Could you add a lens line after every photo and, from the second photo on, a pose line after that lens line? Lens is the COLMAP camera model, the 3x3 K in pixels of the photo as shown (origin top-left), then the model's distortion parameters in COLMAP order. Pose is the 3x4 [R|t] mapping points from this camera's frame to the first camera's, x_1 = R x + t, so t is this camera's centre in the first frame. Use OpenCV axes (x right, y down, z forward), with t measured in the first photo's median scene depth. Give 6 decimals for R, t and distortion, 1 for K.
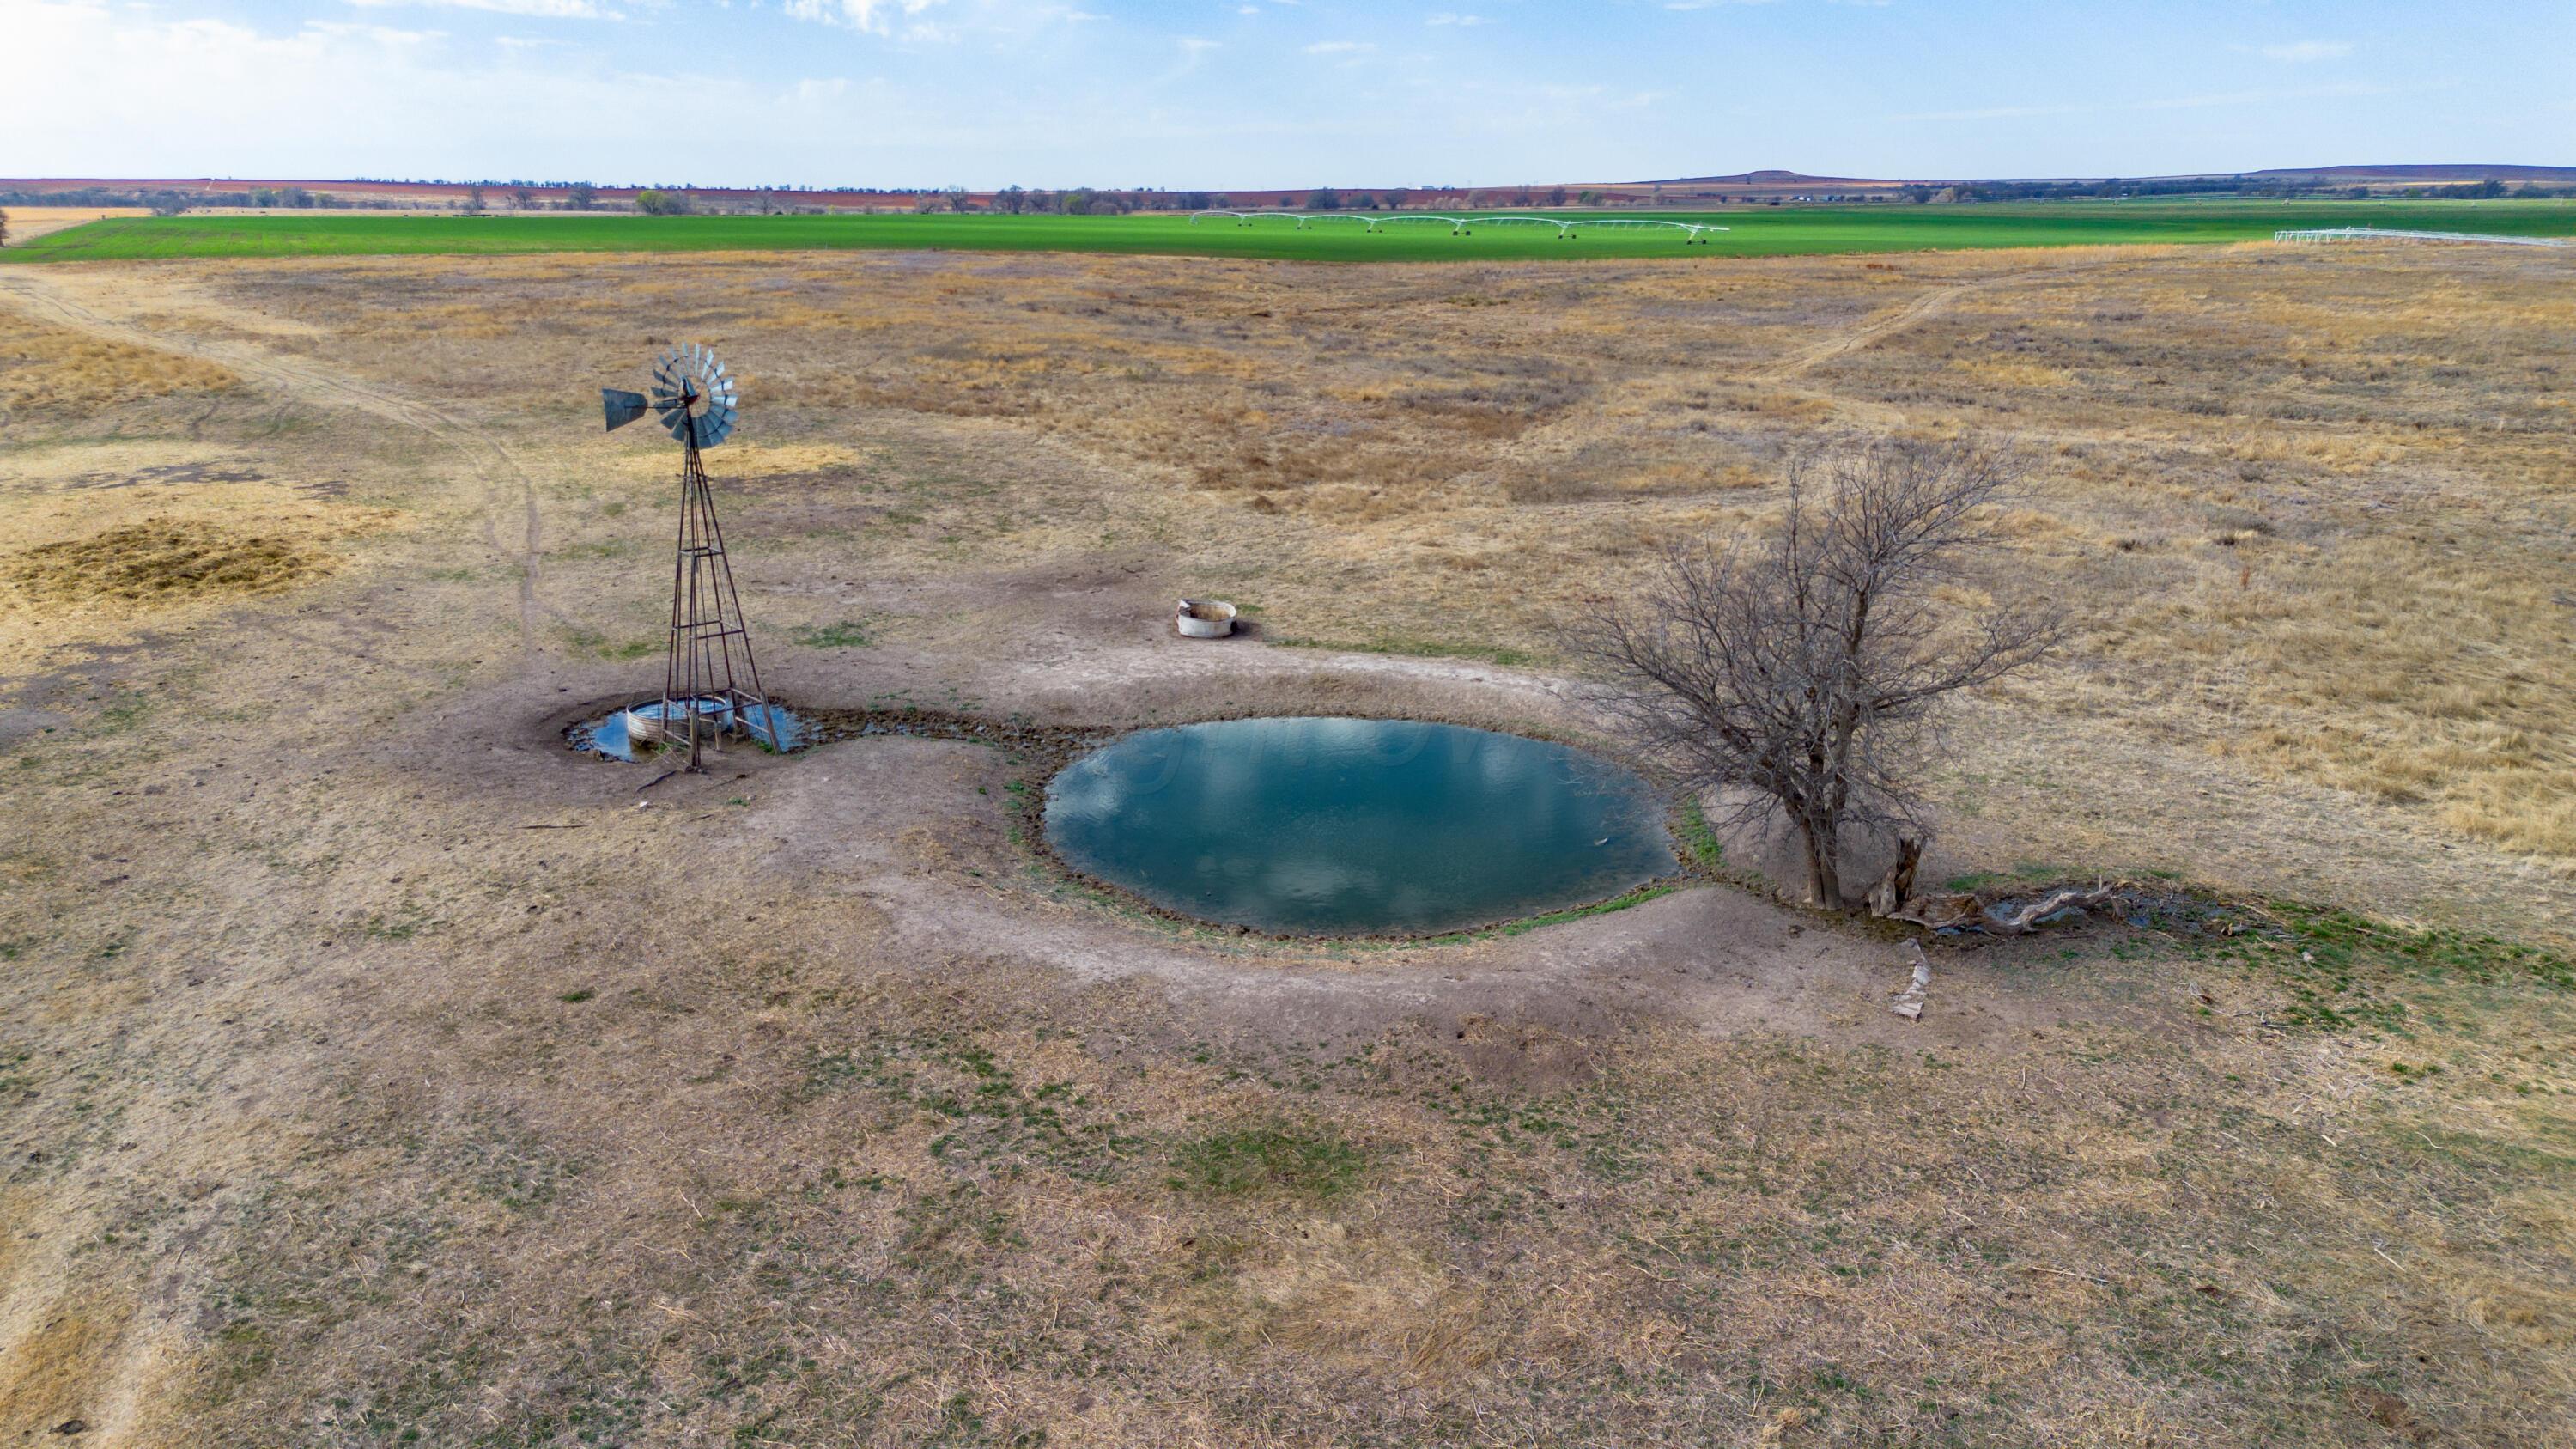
lens RADIAL K [[1800.4, 0, 1279.9], [0, 1800.4, 726.5], [0, 0, 1]] dist [0.056301, -0.046267]
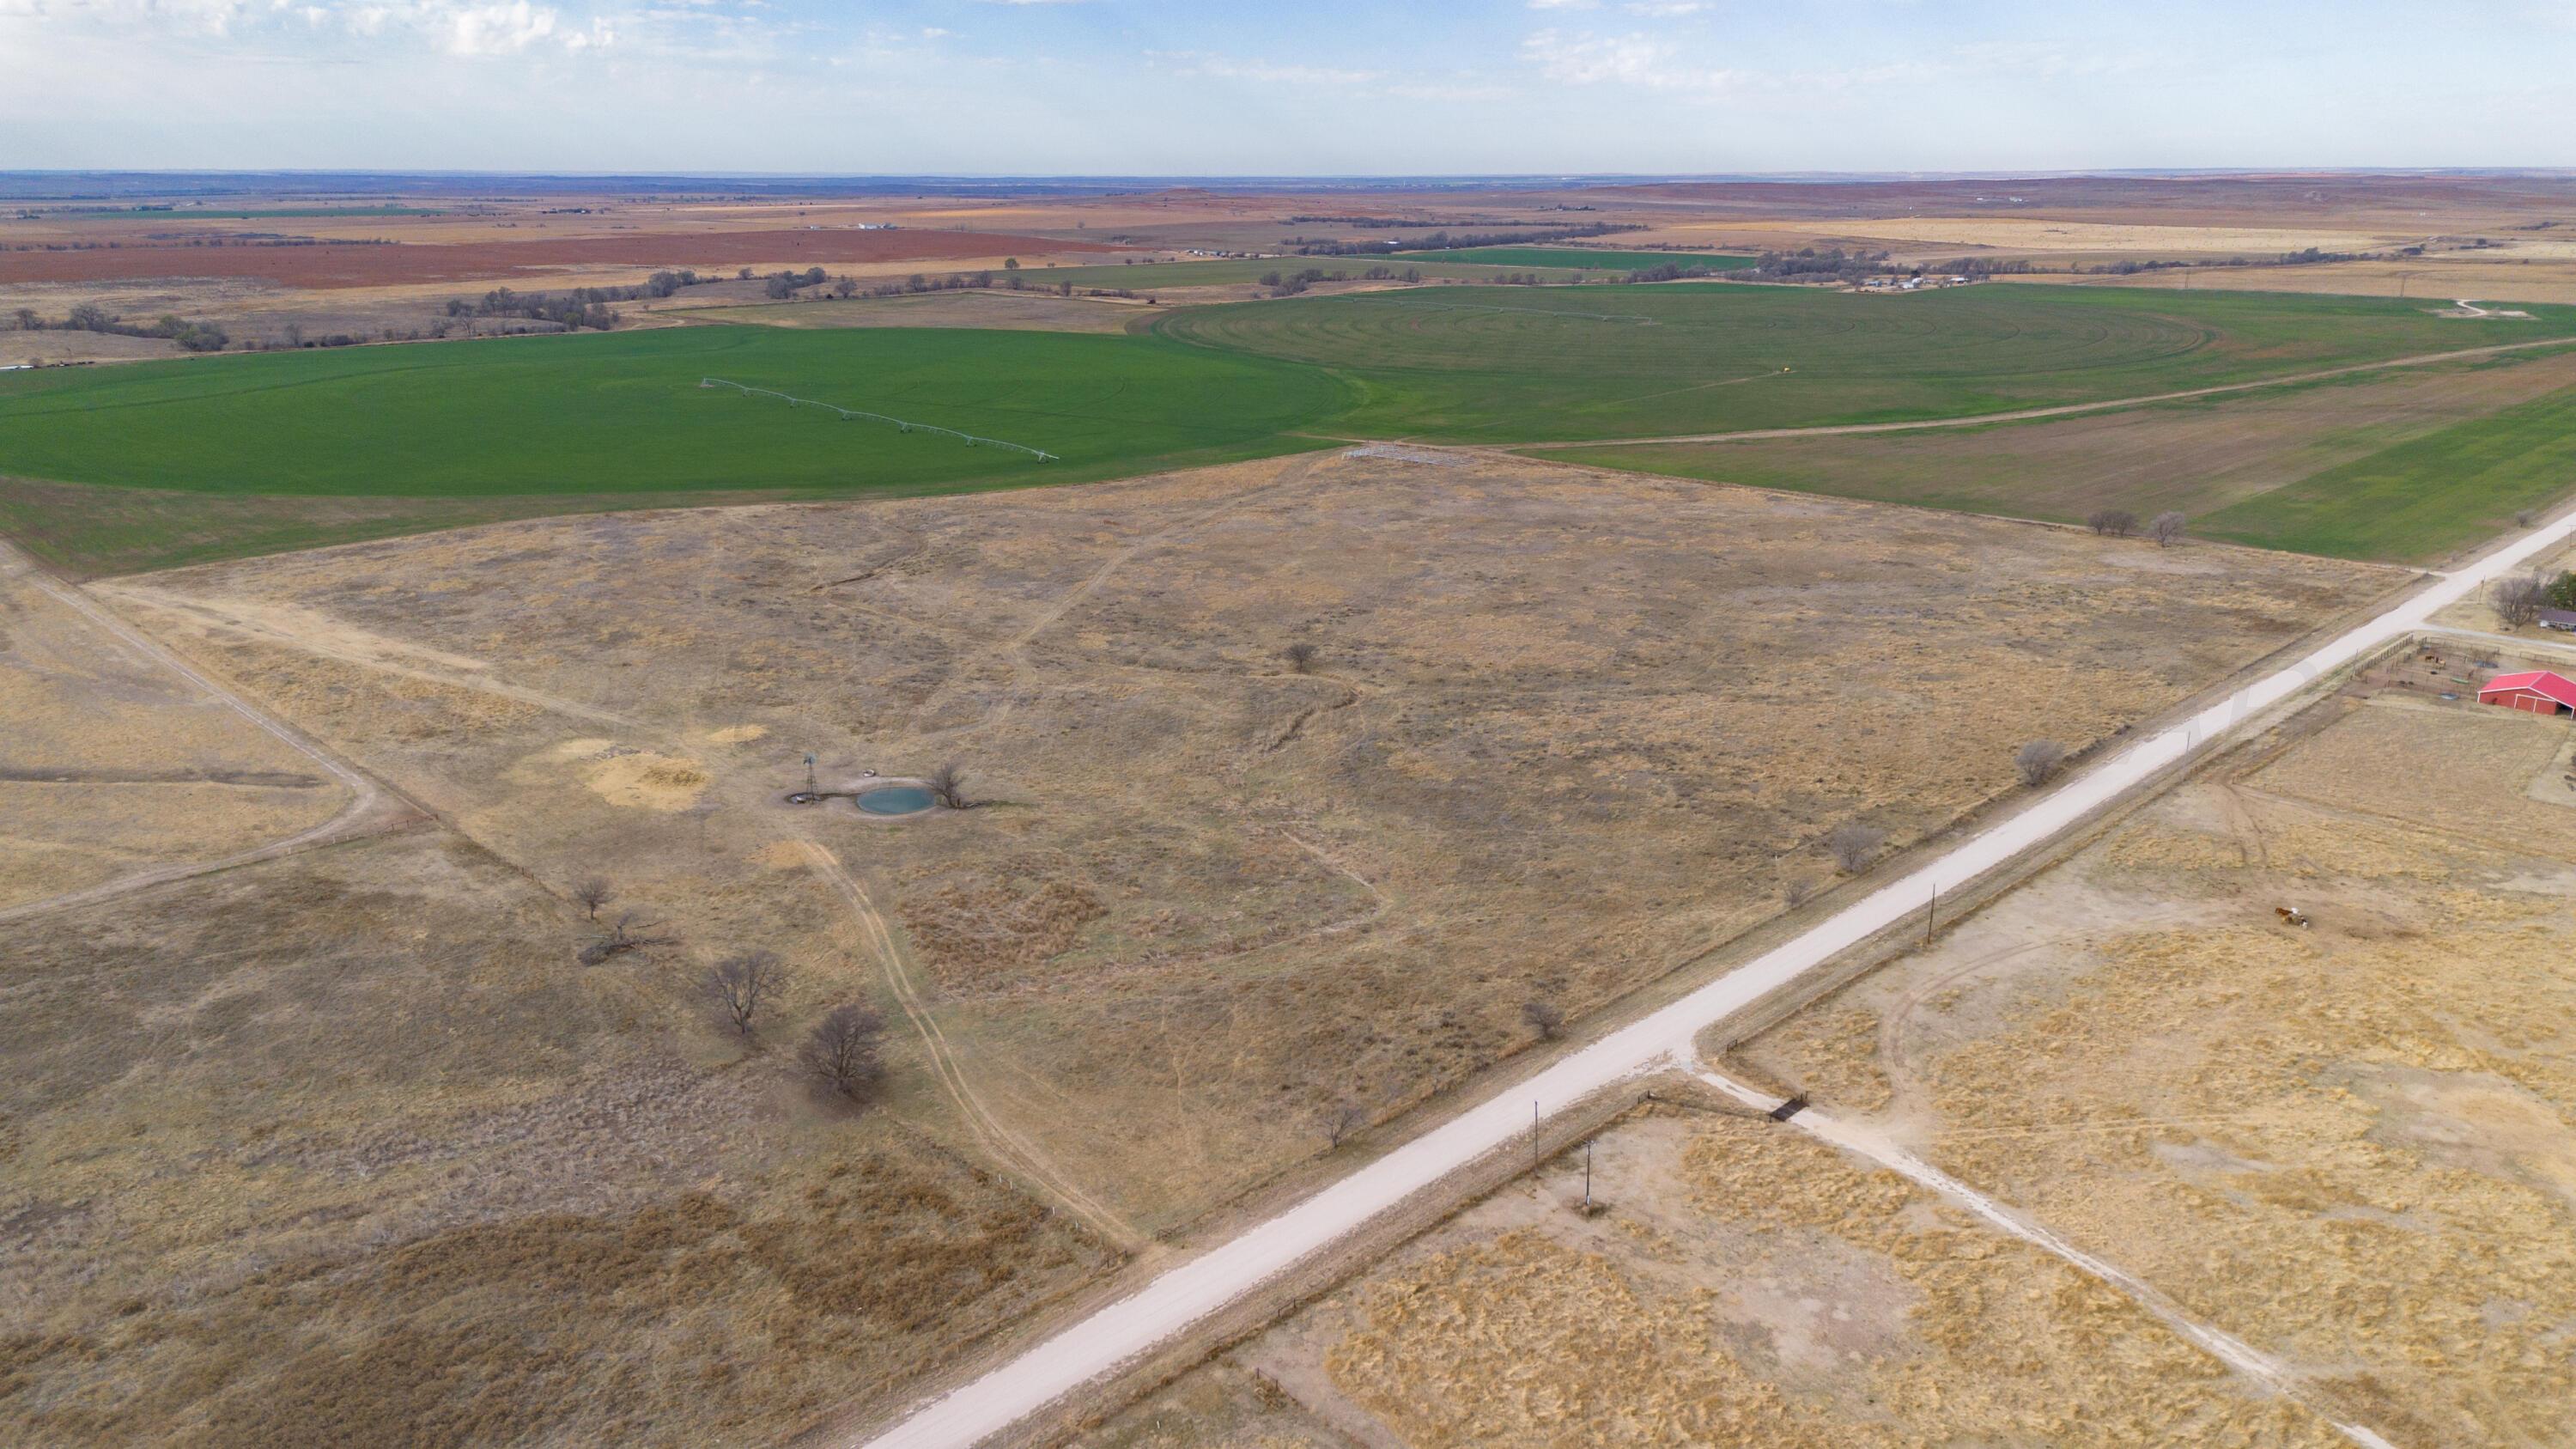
lens RADIAL K [[1800.4, 0, 1278.1], [0, 1800.4, 728.7], [0, 0, 1]] dist [0.056301, -0.046267]
pose [[0.957927, -0.084237, 0.274371, -0.259258], [0.080818, 0.996446, 0.023762, -0.165006], [-0.275397, -0.000588, 0.961330, -3.632100]]
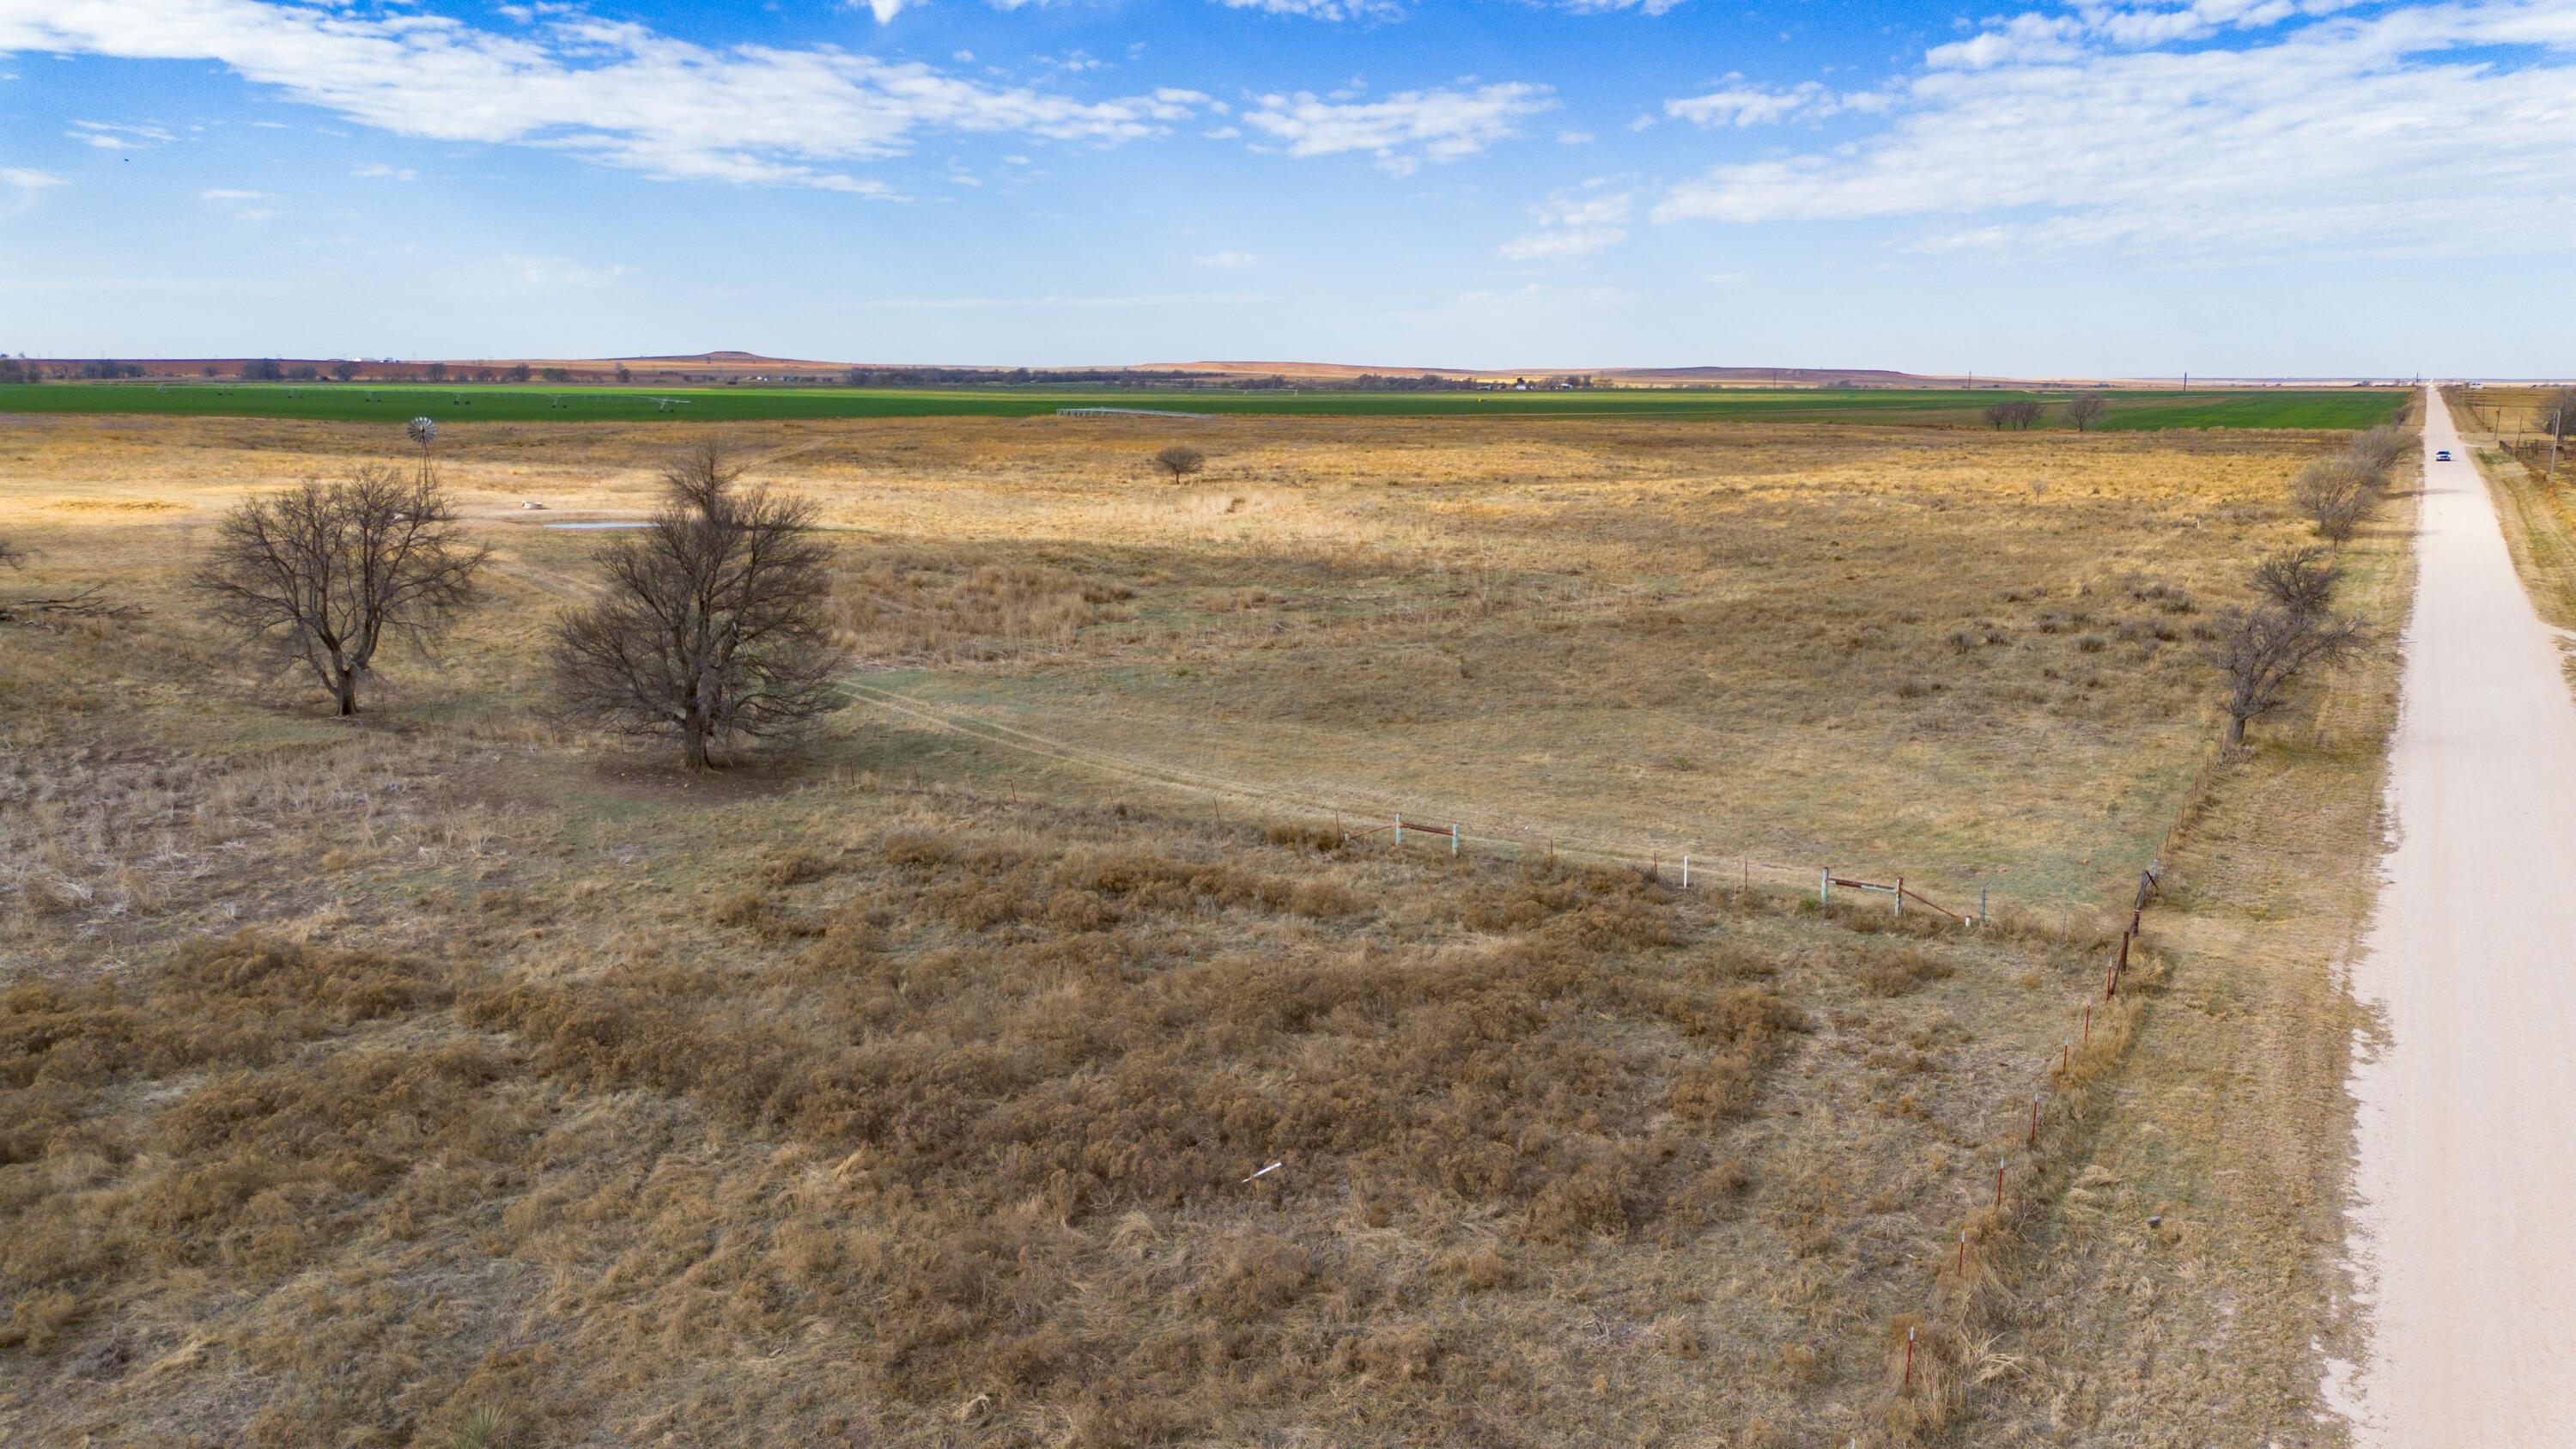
lens RADIAL K [[1800.4, 0, 1279.0], [0, 1800.4, 719.6], [0, 0, 1]] dist [0.056301, -0.046267]
pose [[0.856966, -0.083247, 0.508605, -0.403579], [0.132065, 0.989388, -0.060580, 0.483384], [-0.498165, 0.119083, 0.858866, -1.706226]]
